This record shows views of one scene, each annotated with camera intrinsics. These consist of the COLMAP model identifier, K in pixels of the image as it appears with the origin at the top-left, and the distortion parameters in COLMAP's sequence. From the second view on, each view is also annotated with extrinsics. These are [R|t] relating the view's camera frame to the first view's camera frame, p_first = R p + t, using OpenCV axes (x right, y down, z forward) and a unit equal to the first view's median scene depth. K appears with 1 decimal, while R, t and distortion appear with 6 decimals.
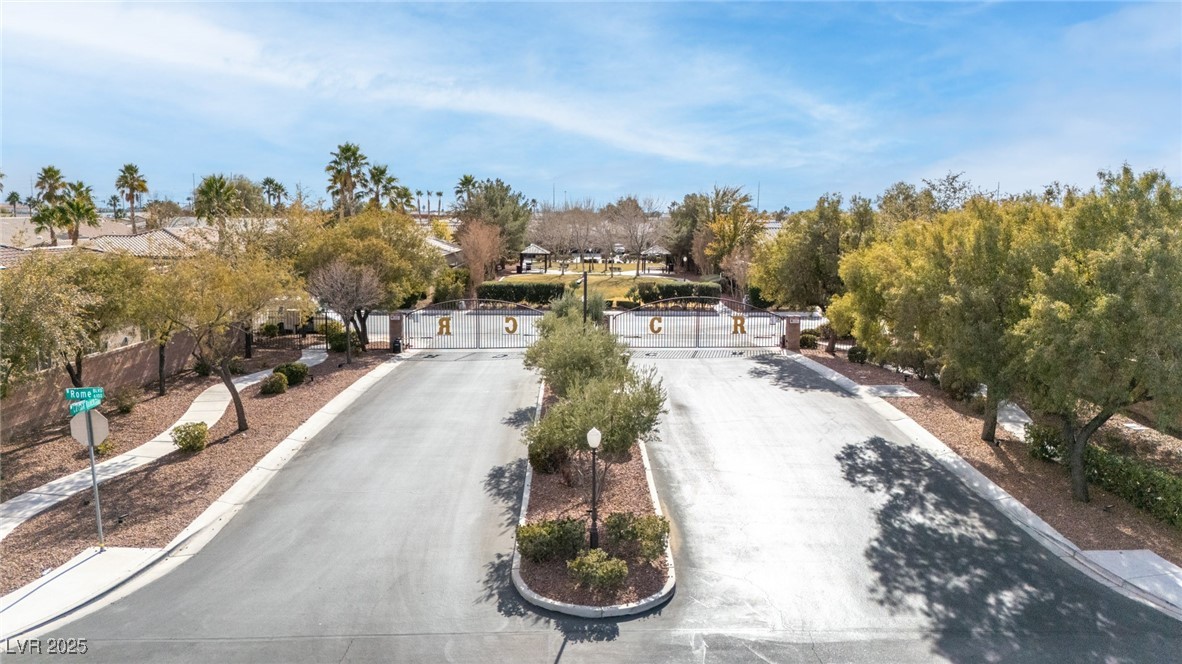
lens RADIAL K [[879.1, 0, 591.0], [0, 879.1, 332.0], [0, 0, 1]] dist [0.063463, -0.002888]
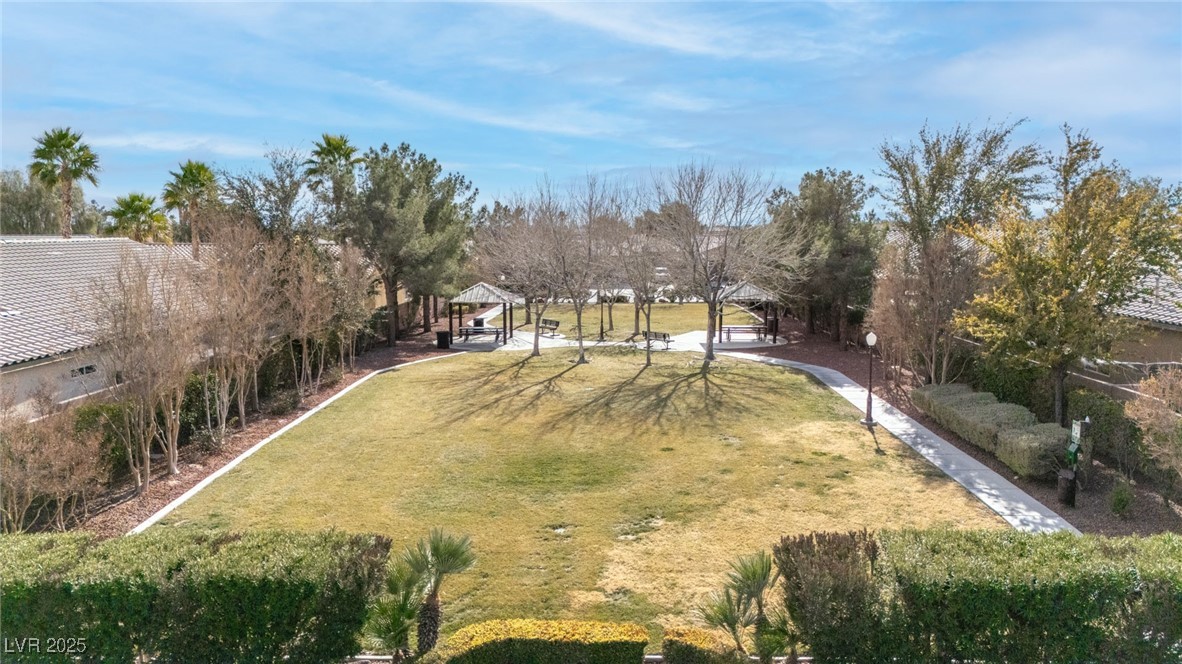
lens RADIAL K [[879.1, 0, 591.0], [0, 879.1, 332.0], [0, 0, 1]] dist [0.063463, -0.002888]
pose [[0.998795, -0.008411, -0.048353, 0.015853], [0.007517, 0.999798, -0.018640, -0.065235], [0.048500, 0.018254, 0.998656, 0.545479]]
